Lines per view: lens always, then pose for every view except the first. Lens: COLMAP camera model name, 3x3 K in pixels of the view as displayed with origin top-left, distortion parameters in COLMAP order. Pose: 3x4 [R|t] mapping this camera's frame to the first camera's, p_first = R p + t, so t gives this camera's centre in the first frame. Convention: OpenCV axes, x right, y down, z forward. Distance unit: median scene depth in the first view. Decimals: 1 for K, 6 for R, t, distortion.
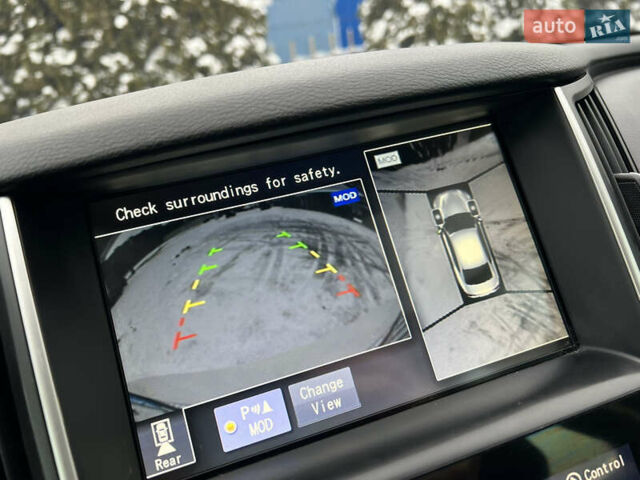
lens RADIAL K [[518.2, 0, 320.1], [0, 518.2, 210.6], [0, 0, 1]] dist [-0.004299, -0.003901]
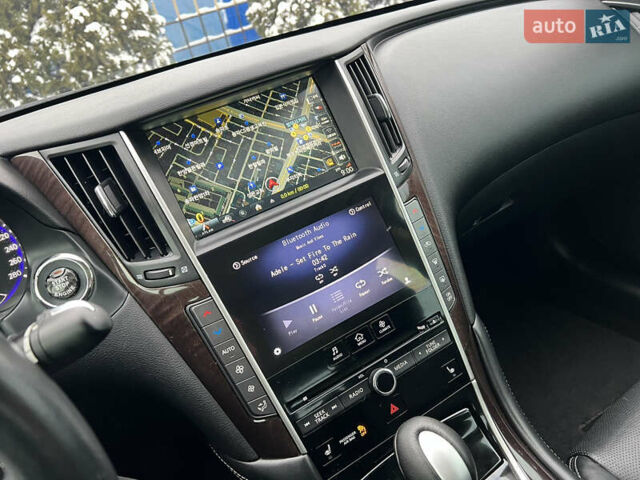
lens RADIAL K [[493.5, 0, 320.0], [0, 493.5, 240.0], [0, 0, 1]] dist [0.080769, -0.095963]
pose [[0.974557, -0.159221, 0.157757, -0.094777], [0.132427, 0.976876, 0.167861, 0.167255], [-0.180836, -0.142699, 0.973106, -1.297528]]
